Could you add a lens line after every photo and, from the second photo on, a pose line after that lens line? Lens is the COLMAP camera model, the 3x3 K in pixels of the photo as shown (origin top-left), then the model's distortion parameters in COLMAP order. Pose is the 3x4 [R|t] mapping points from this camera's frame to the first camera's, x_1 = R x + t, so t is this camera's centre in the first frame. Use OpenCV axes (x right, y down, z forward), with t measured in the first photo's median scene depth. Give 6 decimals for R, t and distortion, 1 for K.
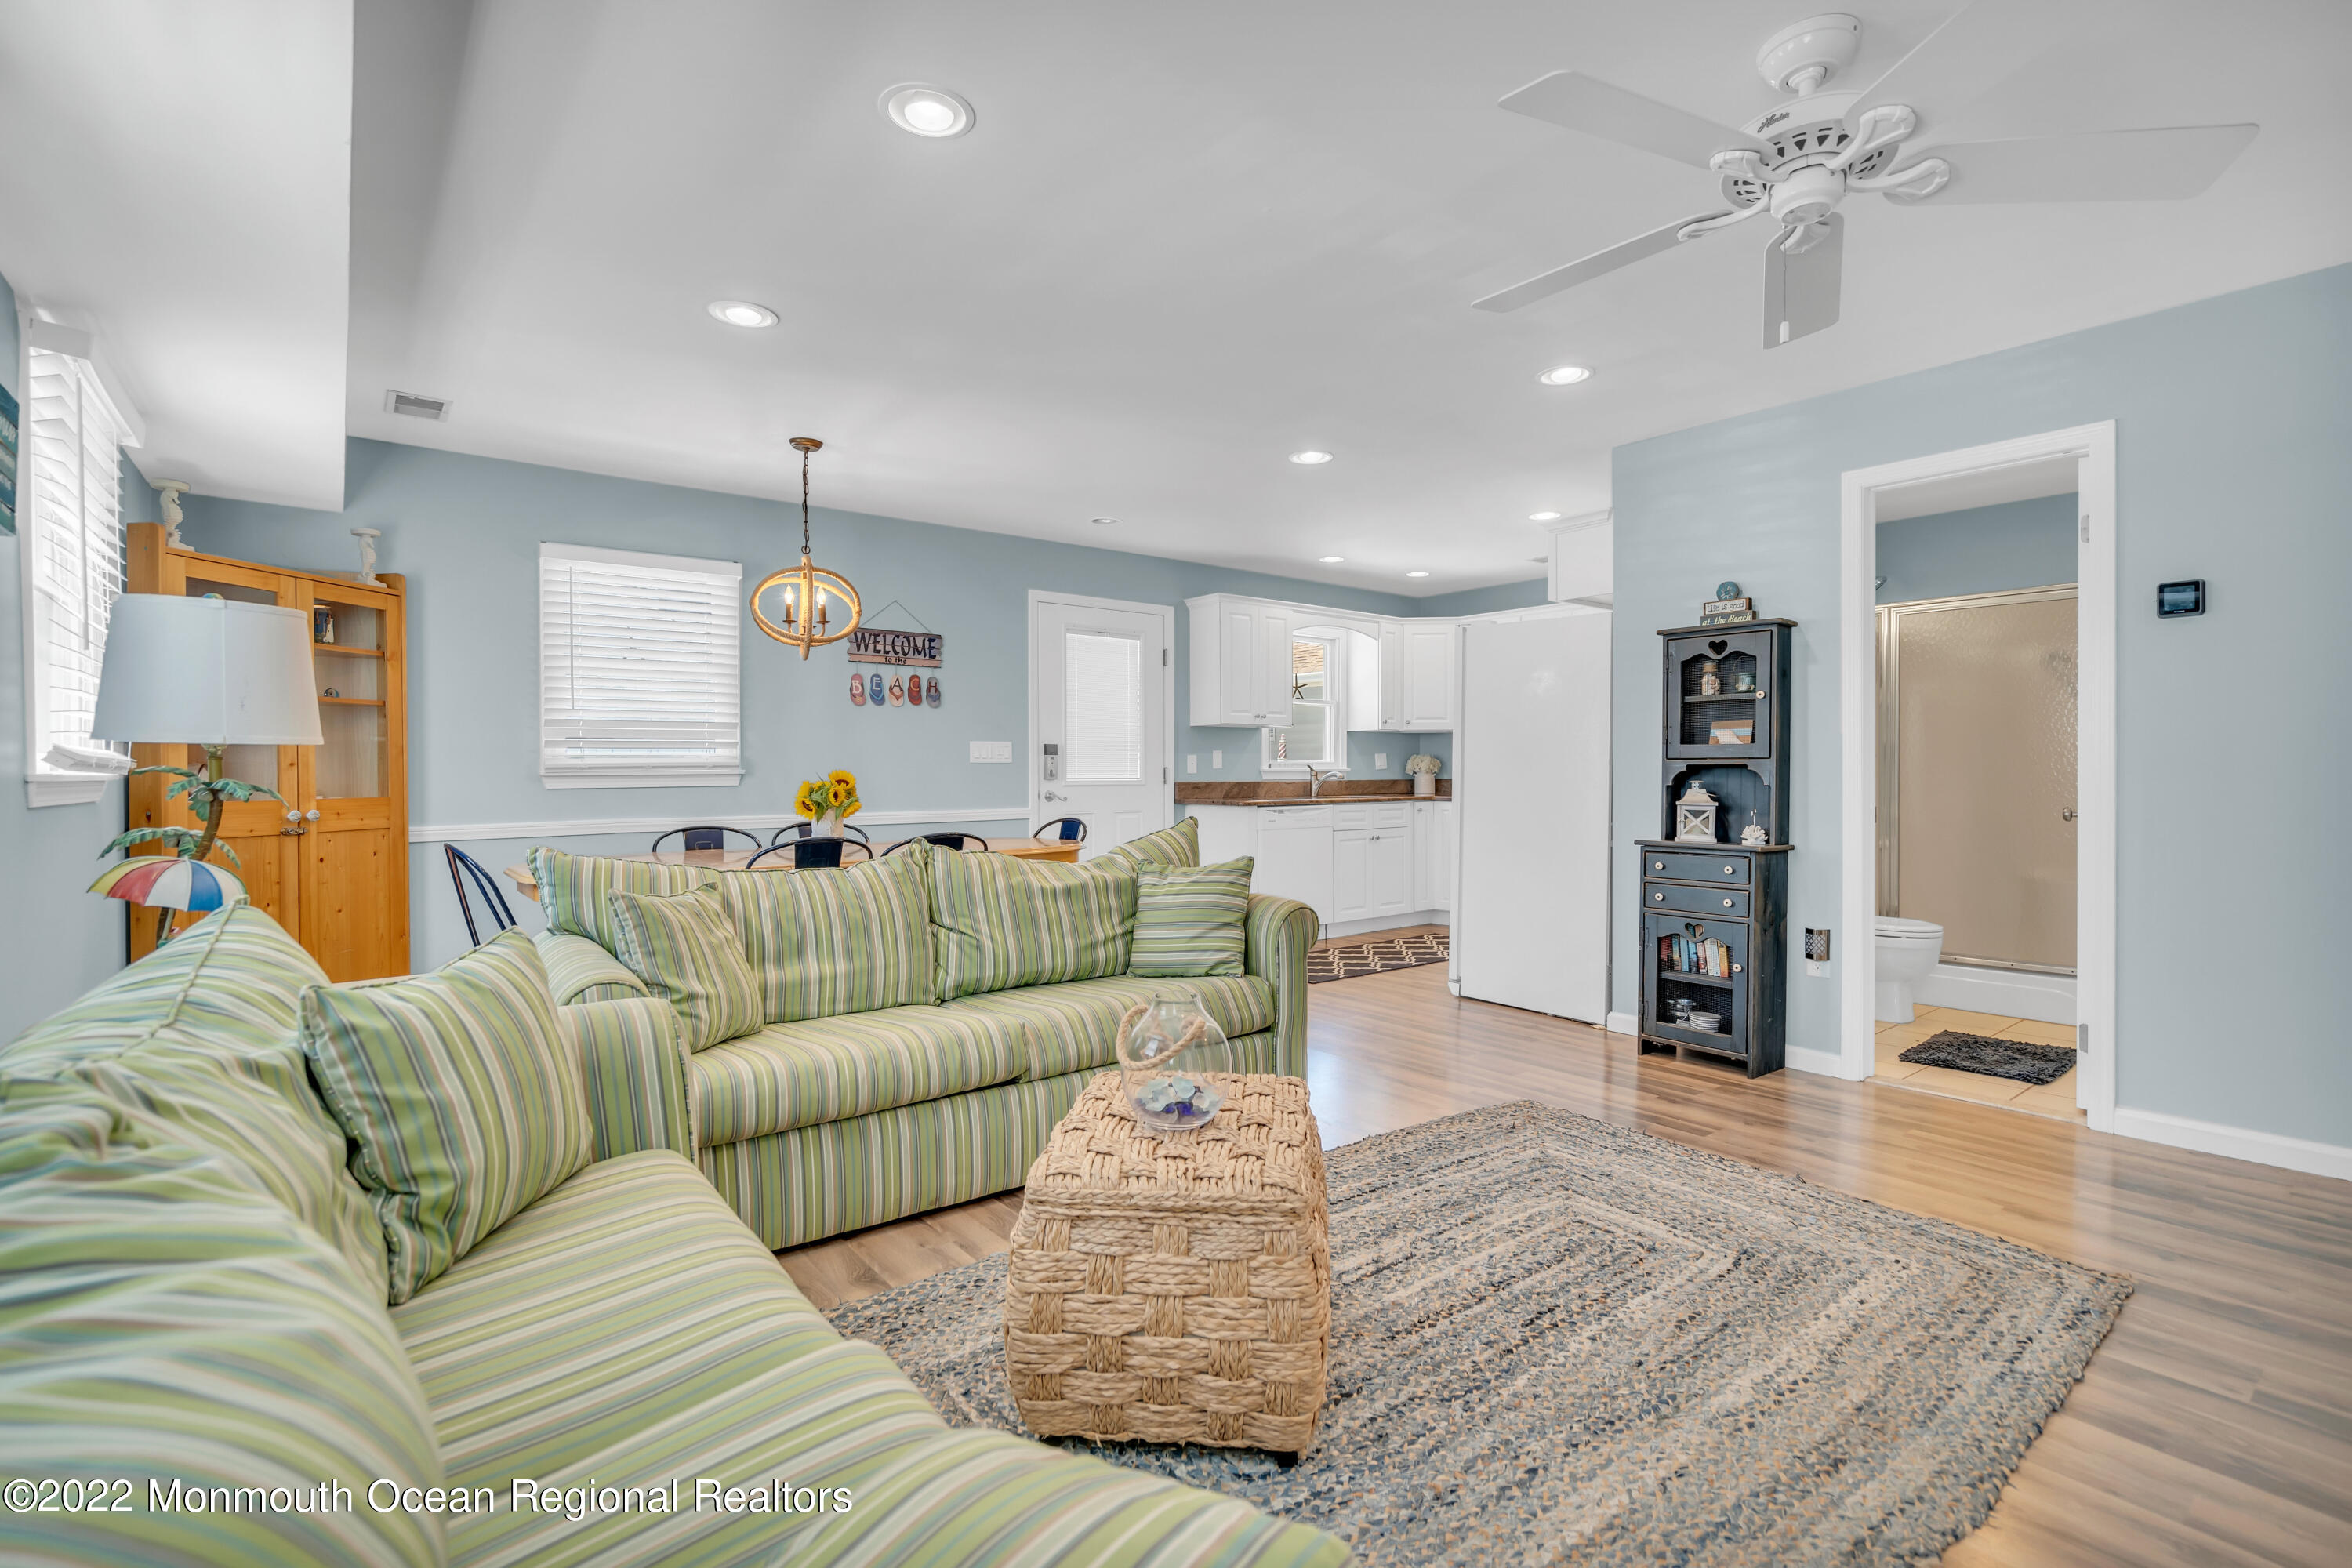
lens RADIAL K [[1074.9, 0, 1192.2], [0, 1074.9, 774.7], [0, 0, 1]] dist [-0.002642, 0.000353]
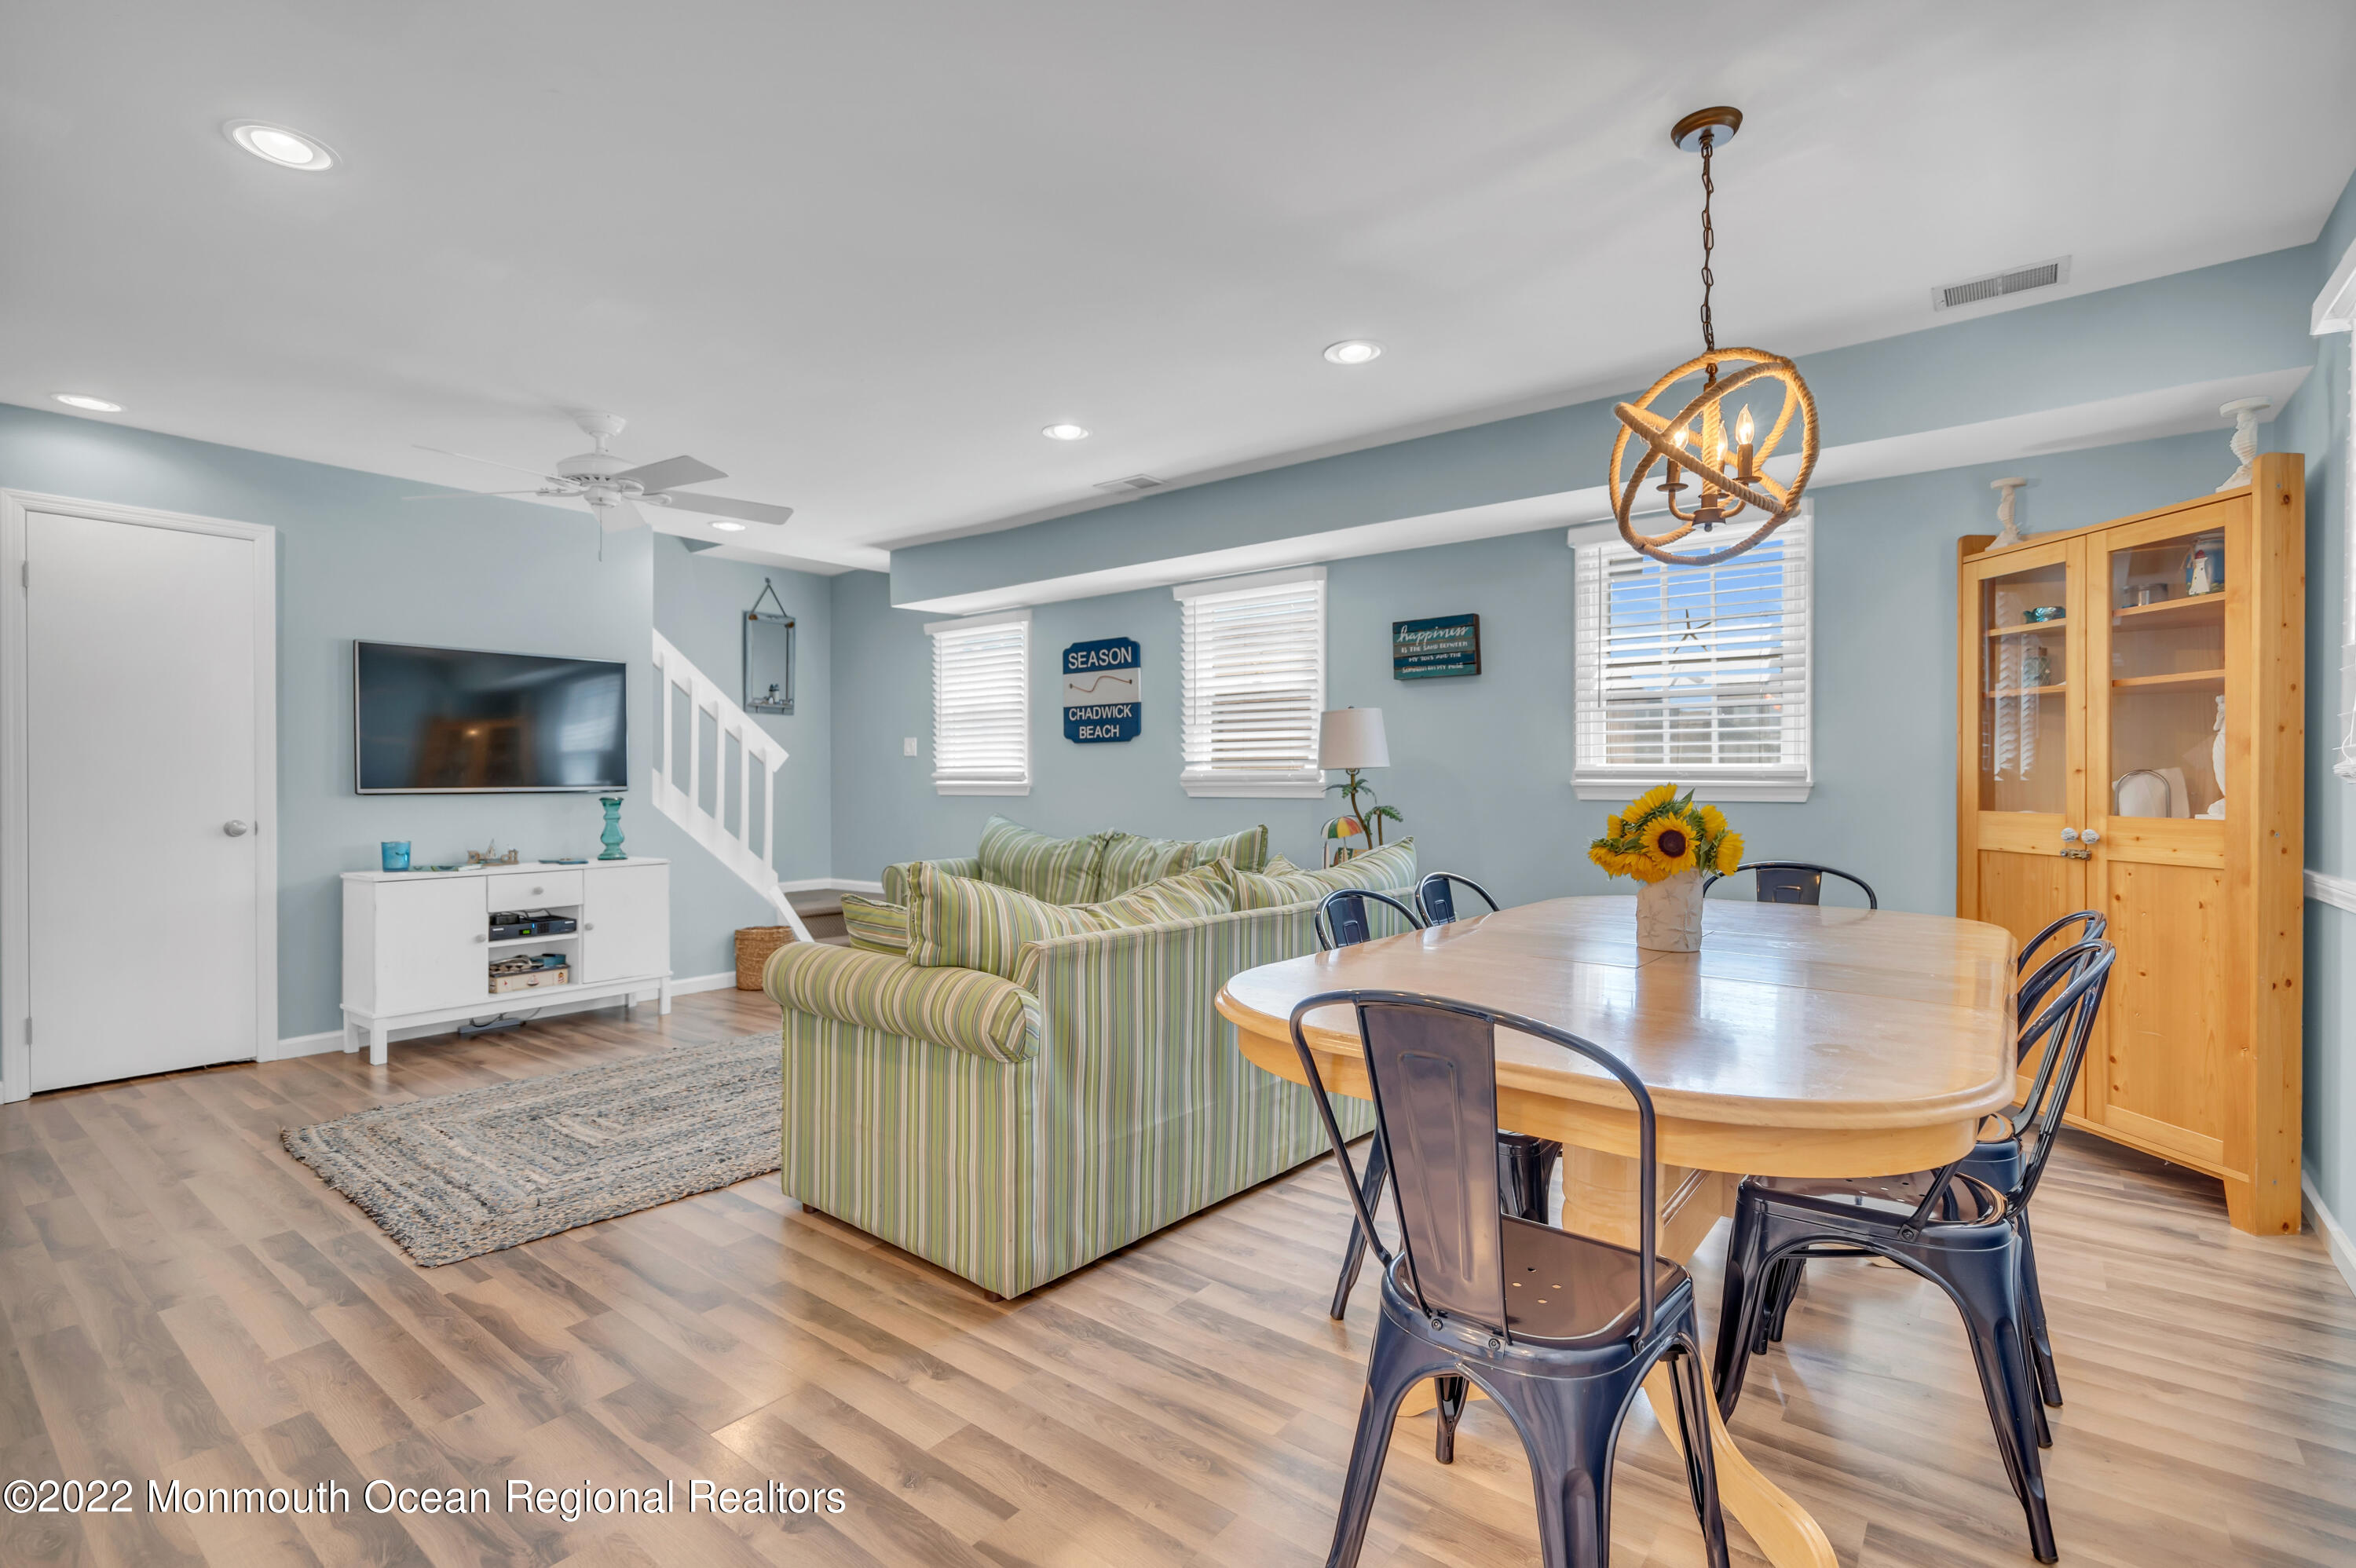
lens RADIAL K [[1082.8, 0, 1200.8], [0, 1082.8, 783.4], [0, 0, 1]] dist [-0.004215, 0.000886]
pose [[-0.971976, 0.008456, -0.234928, -0.010905], [0.005970, 0.999918, 0.011291, -0.011229], [0.235004, 0.009573, -0.971947, 1.433294]]
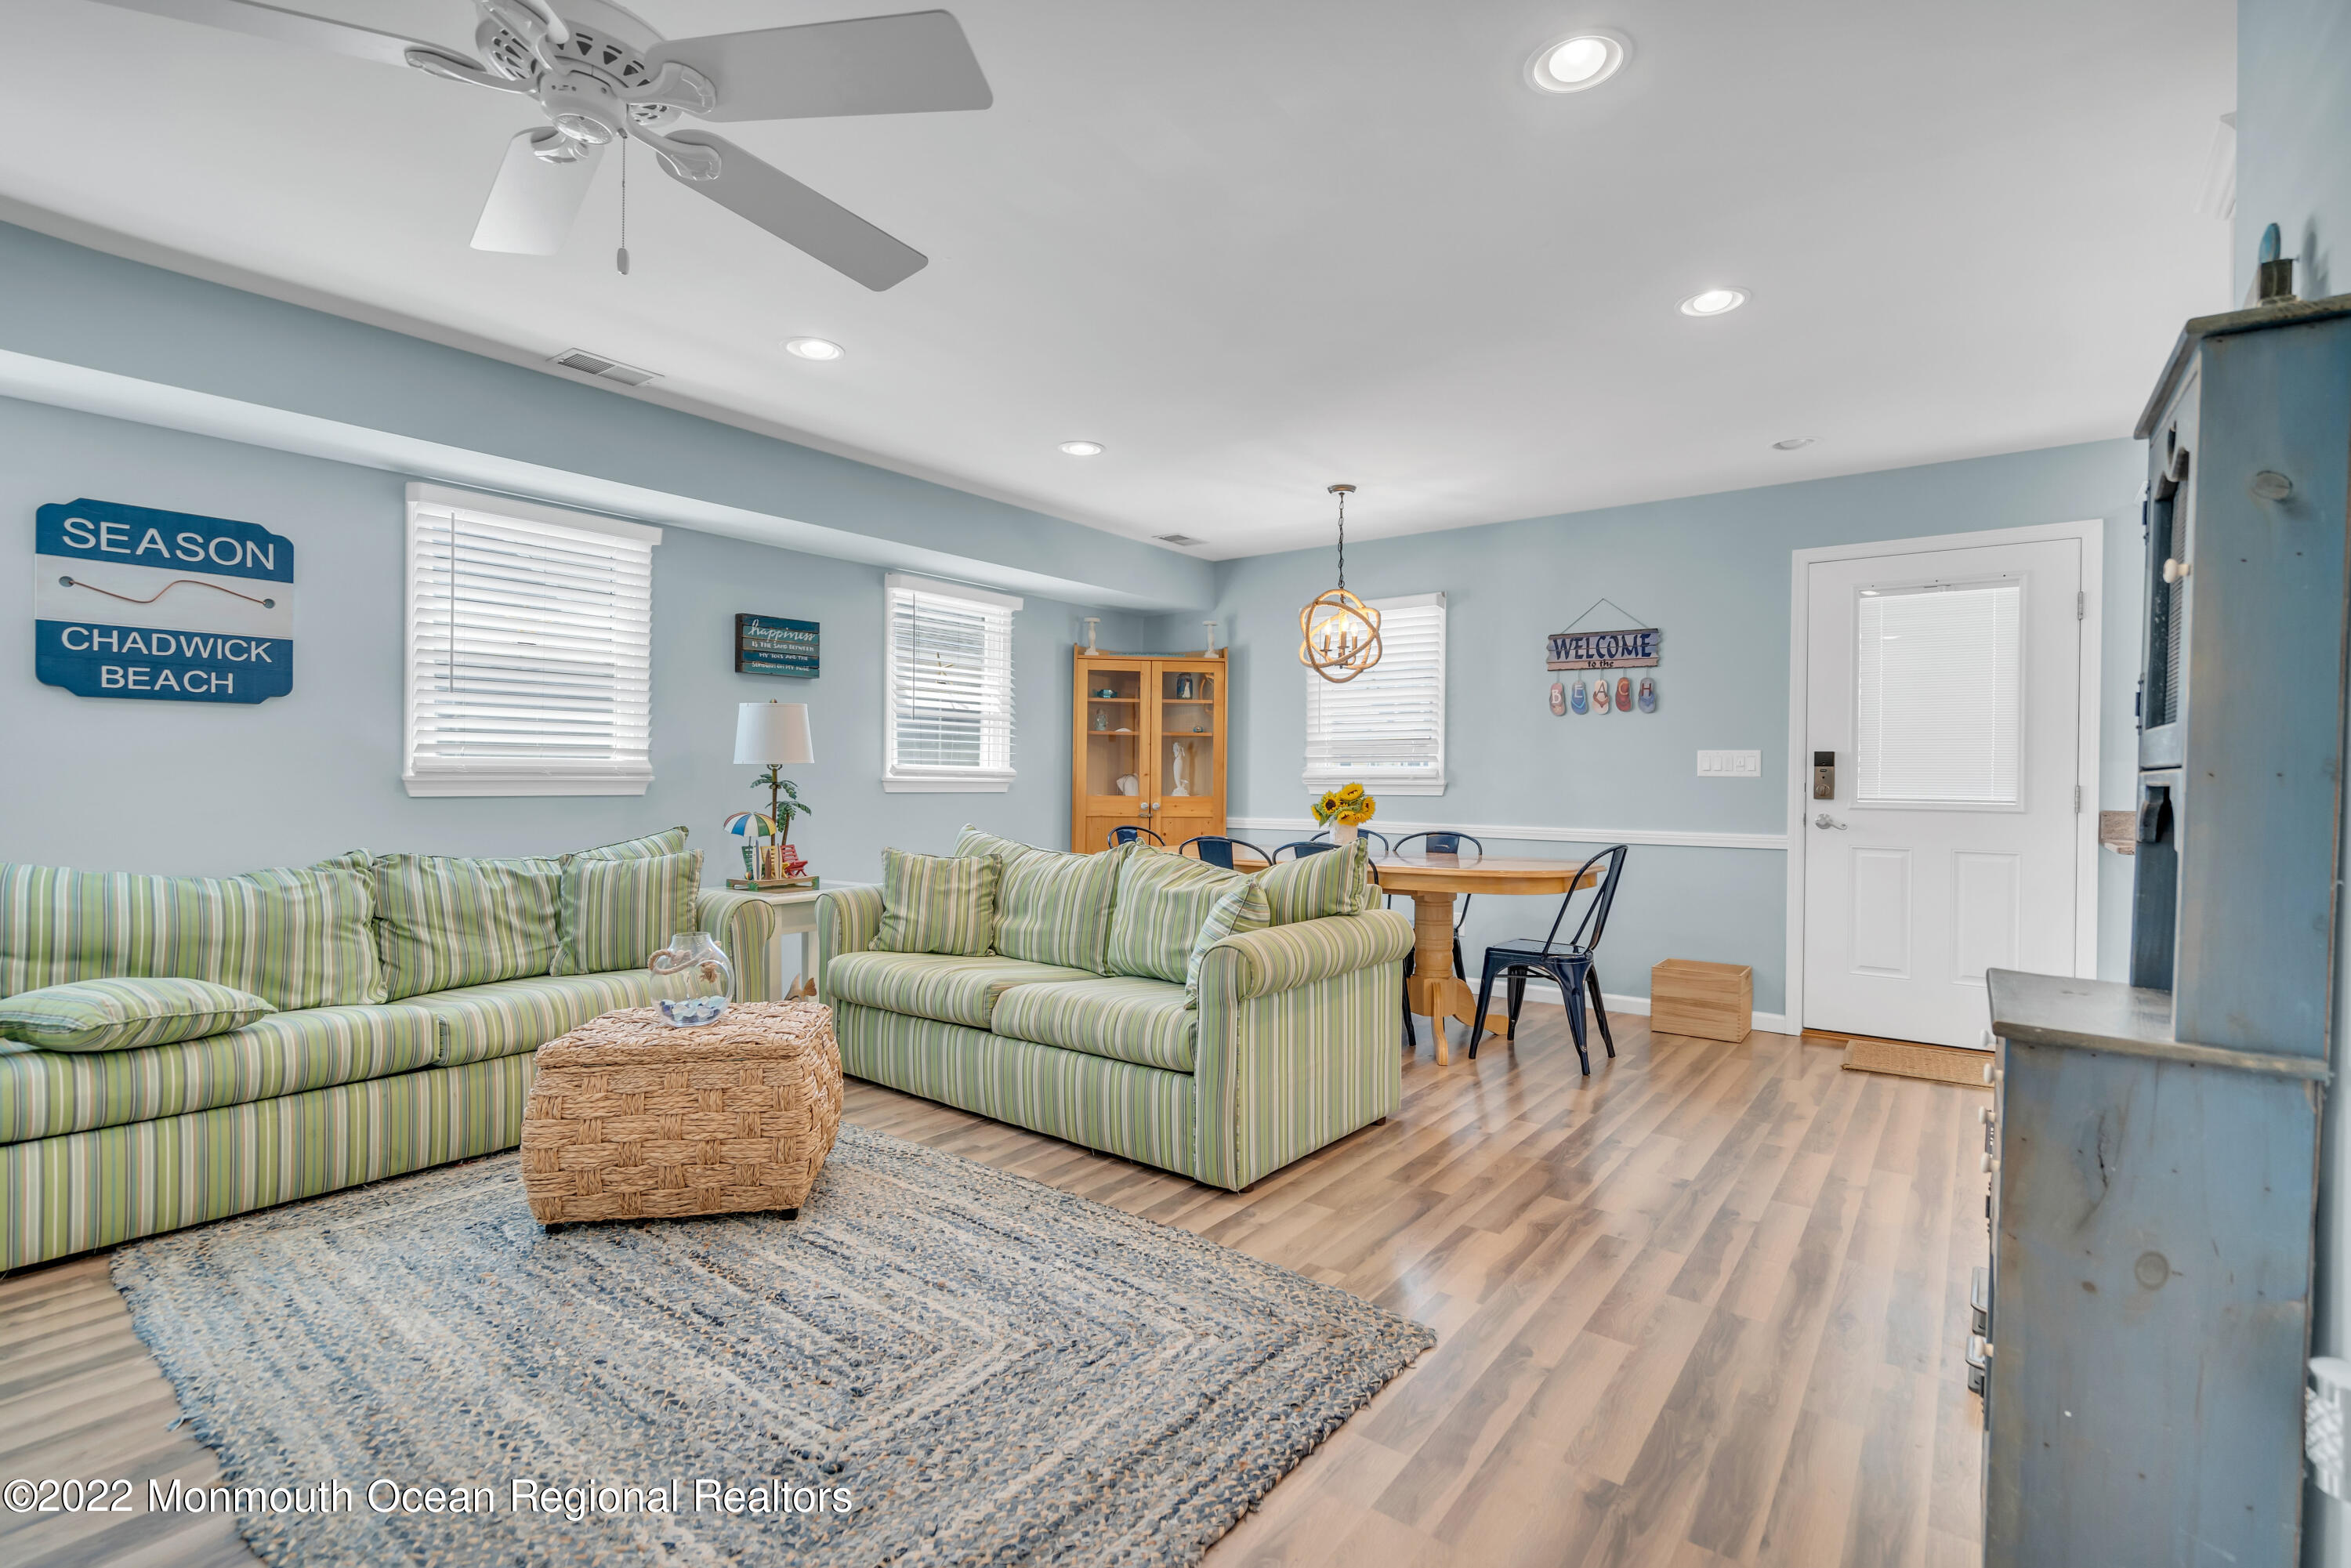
lens RADIAL K [[1080.5, 0, 1198.3], [0, 1080.5, 783.4], [0, 0, 1]] dist [-0.004215, 0.000886]
pose [[0.263218, 0.010797, -0.964676, 0.686815], [-0.015963, 0.999849, 0.006835, -0.007542], [0.964604, 0.013600, 0.263351, 0.564297]]
